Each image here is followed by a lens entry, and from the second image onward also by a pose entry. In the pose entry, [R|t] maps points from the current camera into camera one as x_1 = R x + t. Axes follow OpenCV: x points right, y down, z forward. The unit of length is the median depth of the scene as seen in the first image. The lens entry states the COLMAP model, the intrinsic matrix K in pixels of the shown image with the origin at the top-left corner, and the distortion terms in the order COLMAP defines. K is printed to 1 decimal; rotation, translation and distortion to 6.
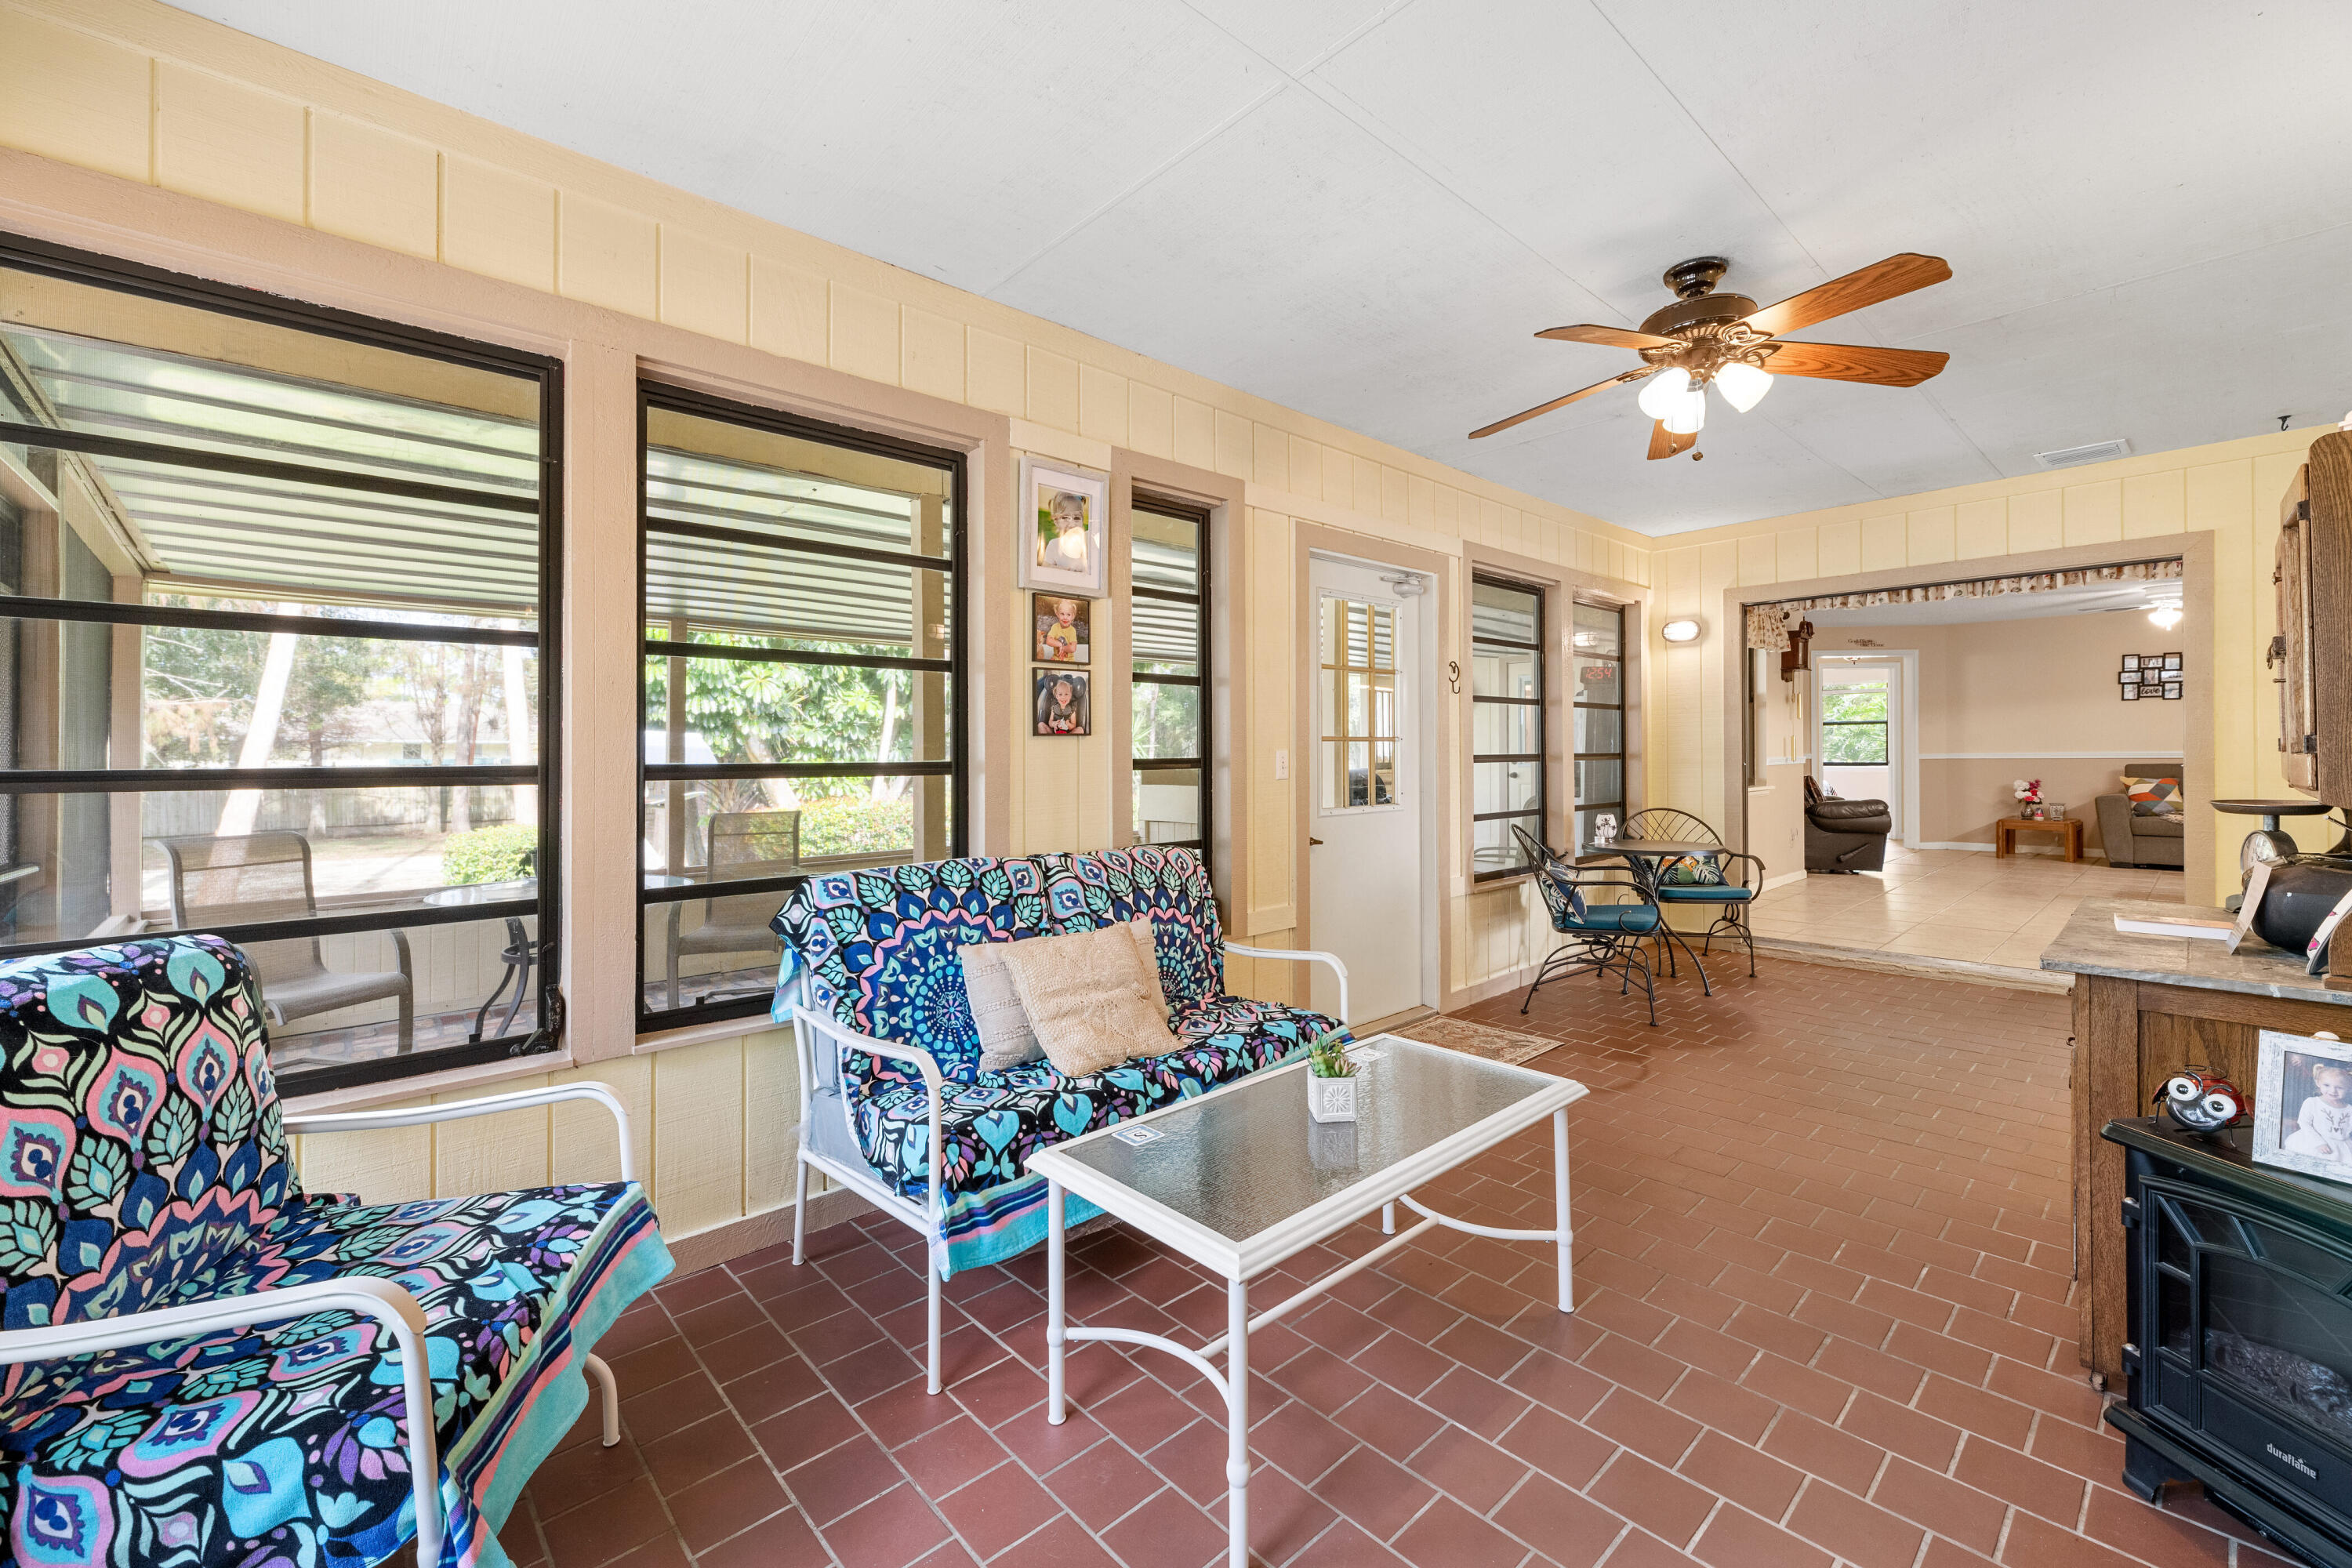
lens RADIAL K [[963.4, 0, 1169.0], [0, 963.4, 749.6], [0, 0, 1]] dist [0.003234, 0.000610]
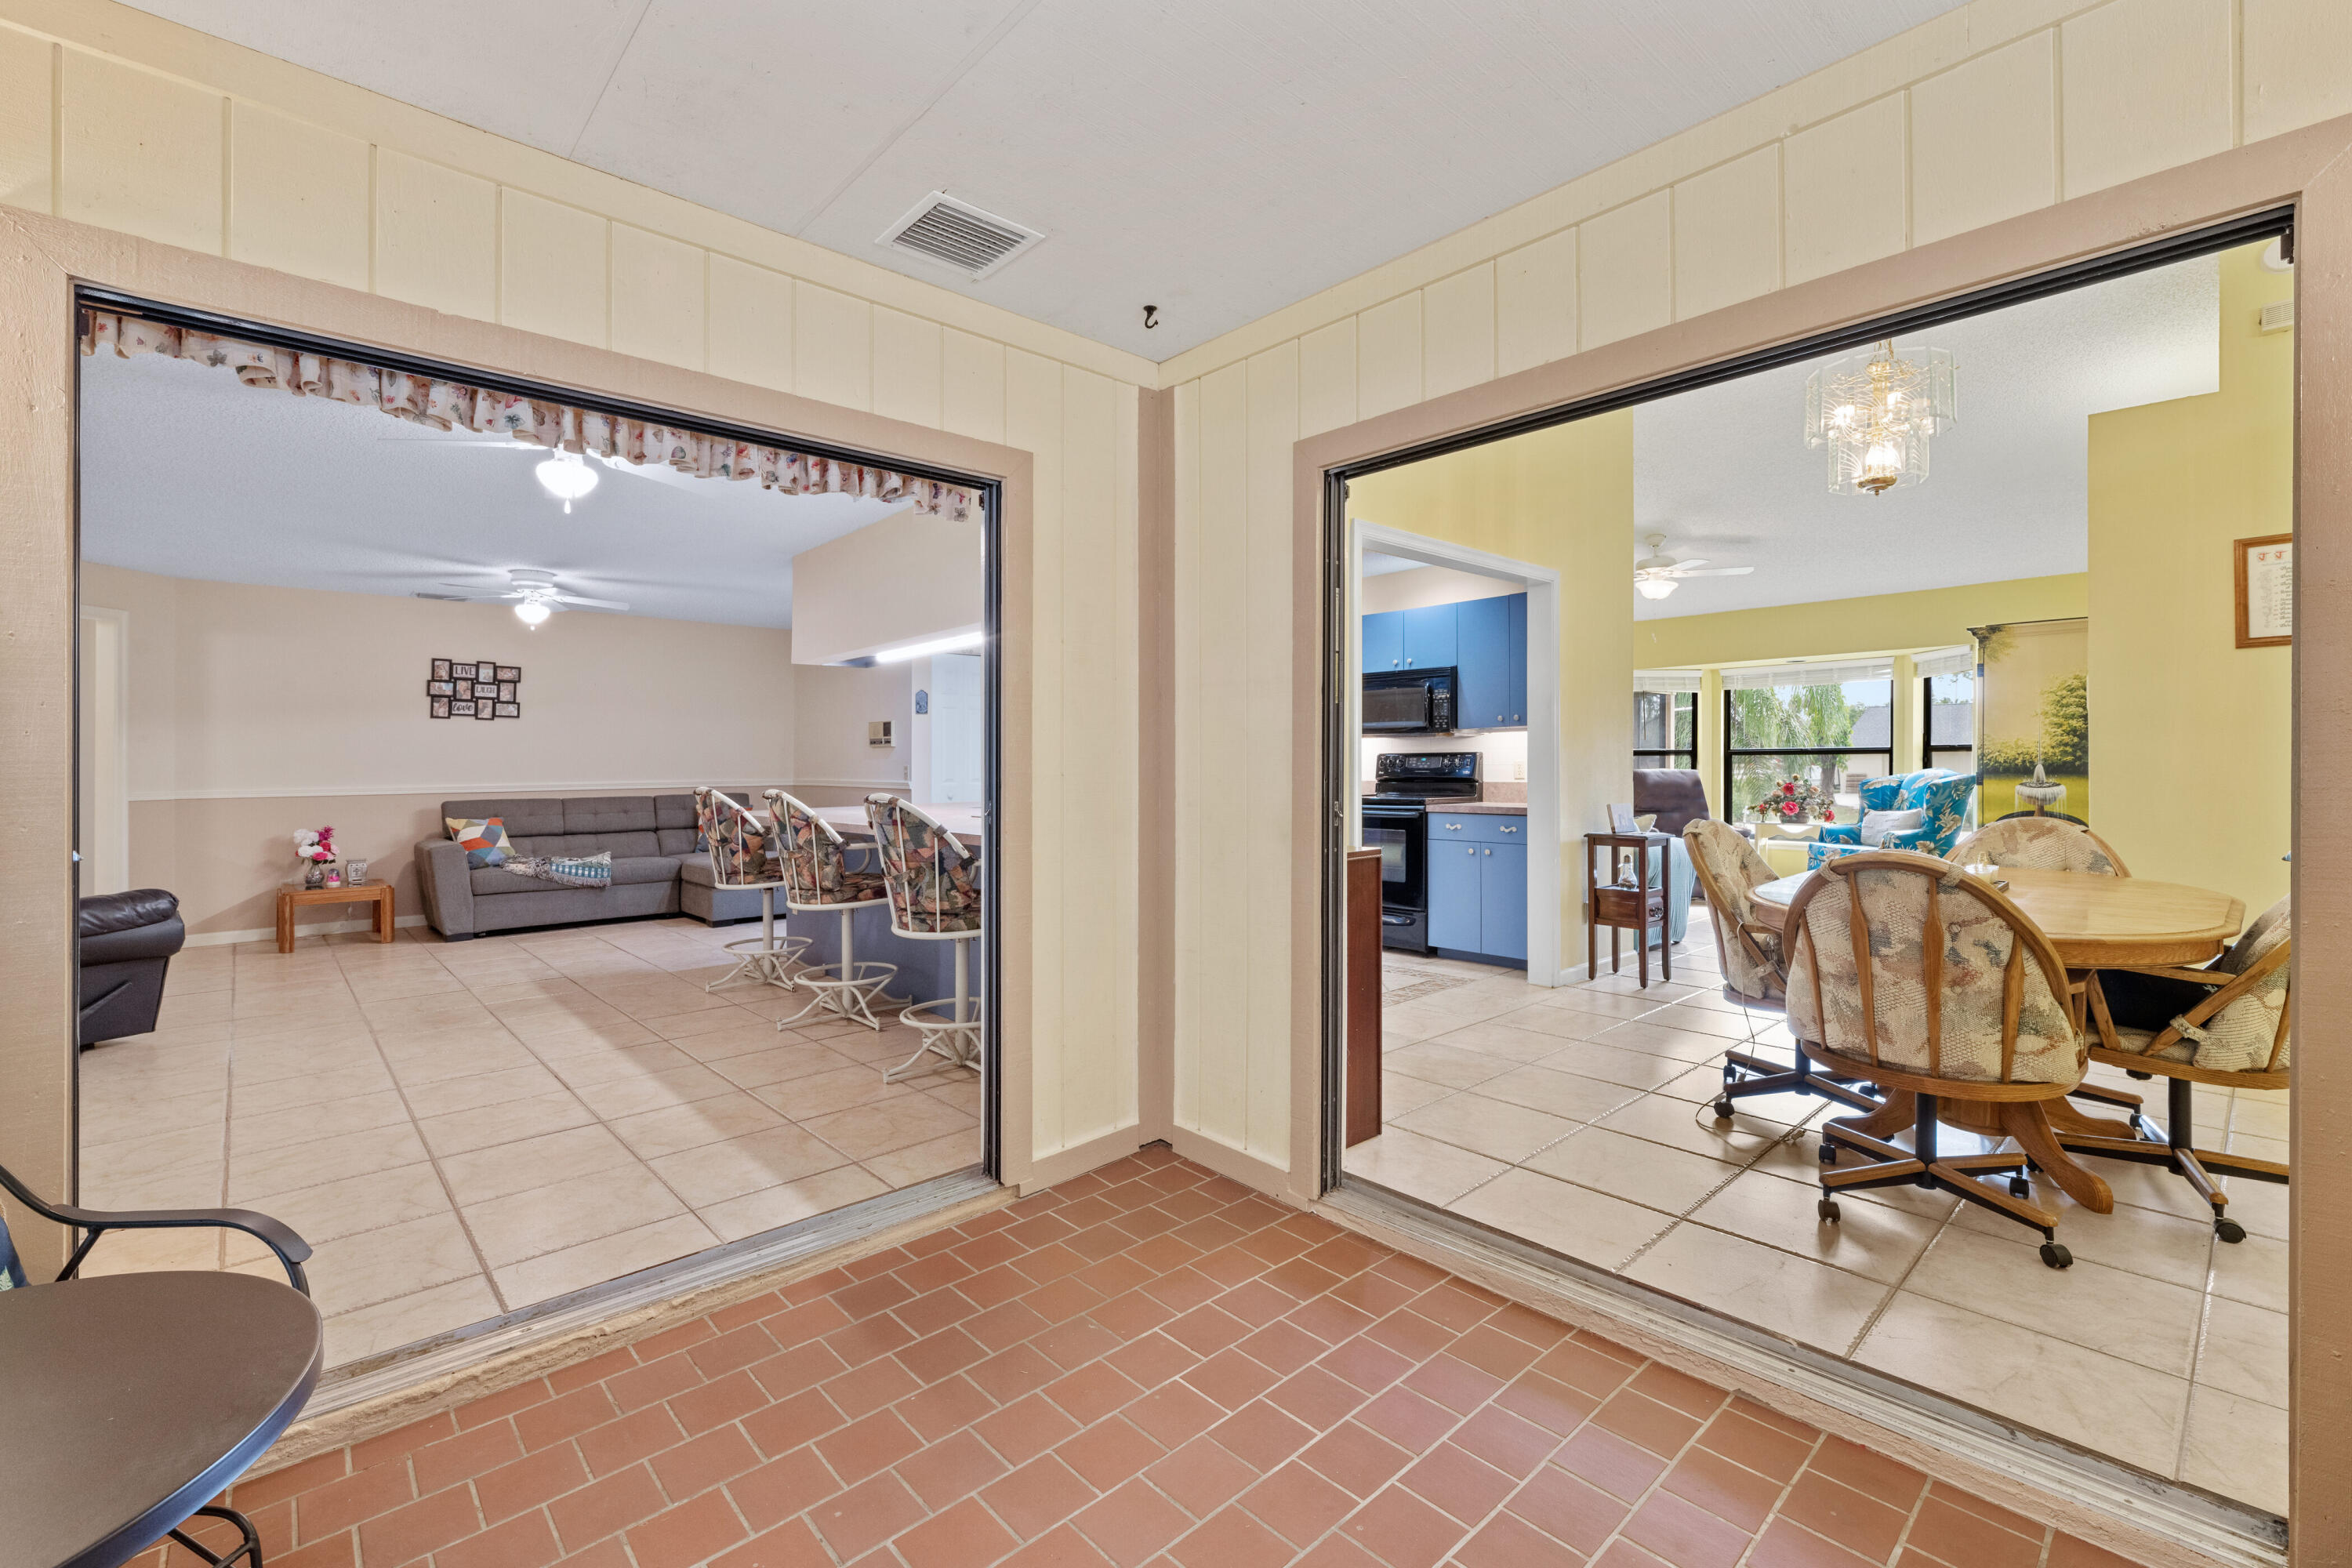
lens RADIAL K [[1016.7, 0, 1175.0], [0, 1016.7, 752.5], [0, 0, 1]] dist [0.002124, -0.000164]
pose [[0.000761, 0.021622, 0.999766, 0.184393], [0.001815, 0.999765, -0.021623, -0.005010], [-0.999998, 0.001831, 0.000722, 0.415578]]
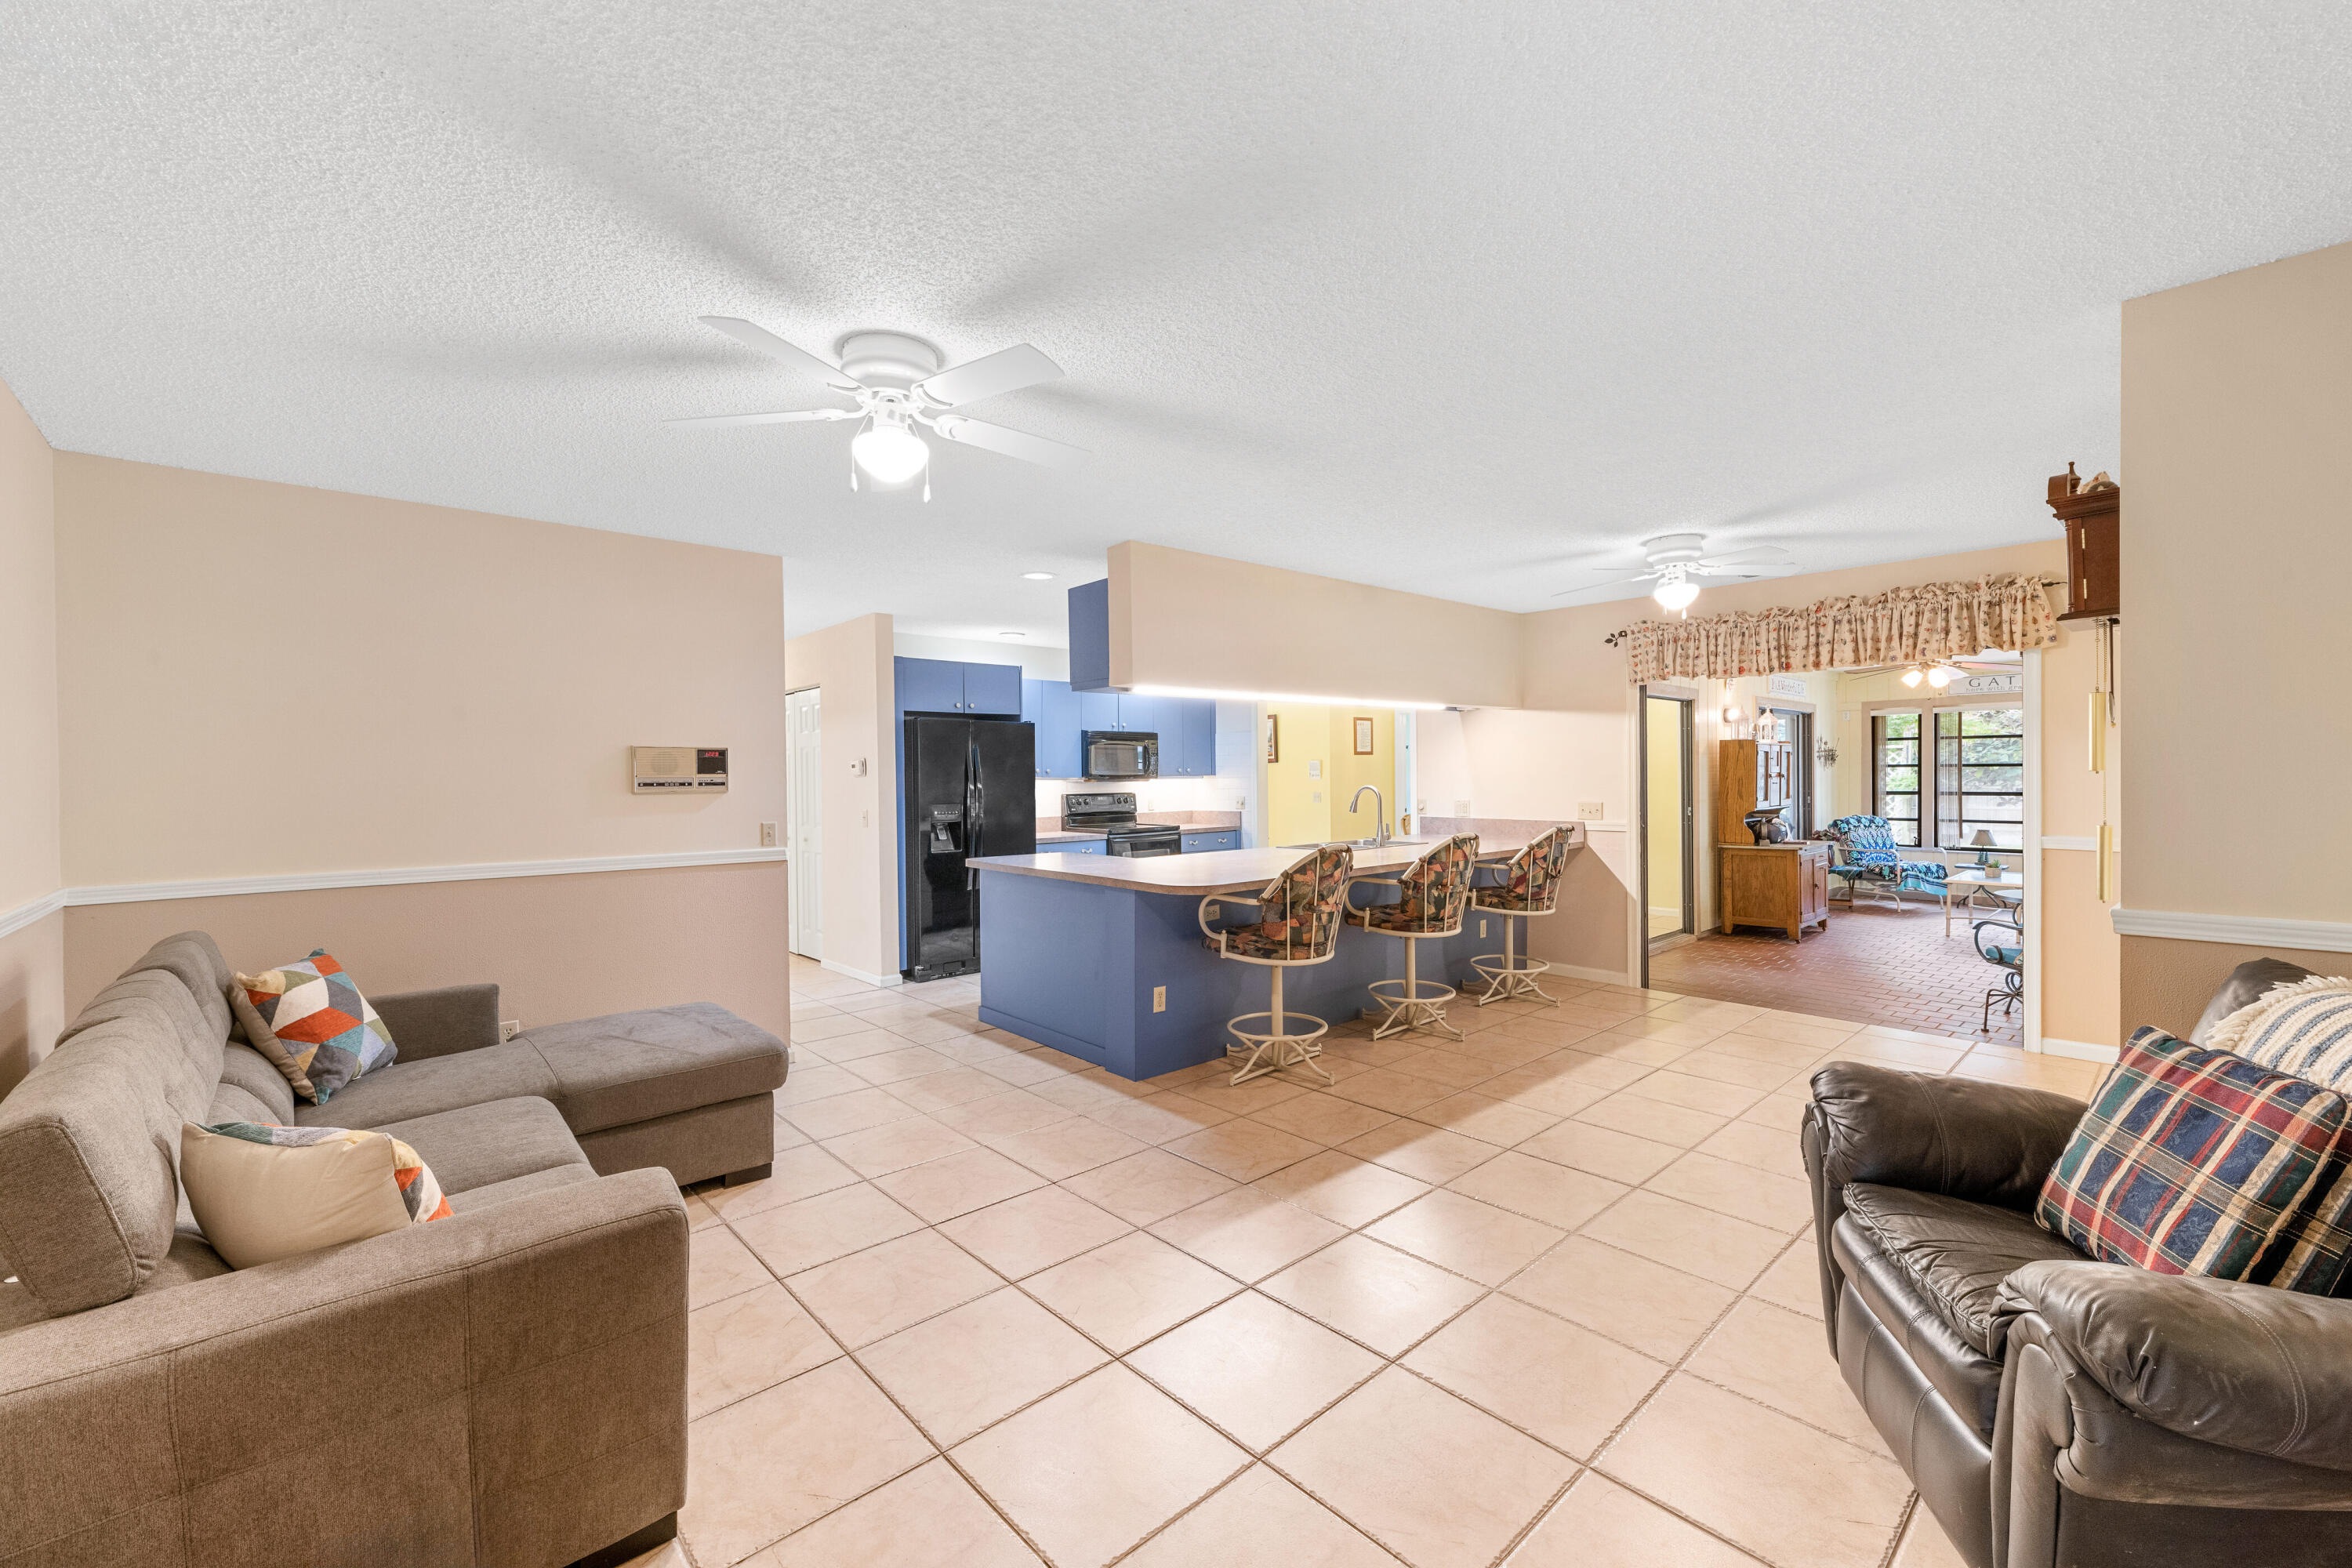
lens RADIAL K [[963.4, 0, 1181.0], [0, 963.4, 760.2], [0, 0, 1]] dist [0.003234, 0.000610]
pose [[-0.999772, 0.021337, 0.000577, 0.801743], [0.021320, 0.999538, -0.021658, -0.029374], [-0.001038, -0.021641, -0.999765, 1.115012]]
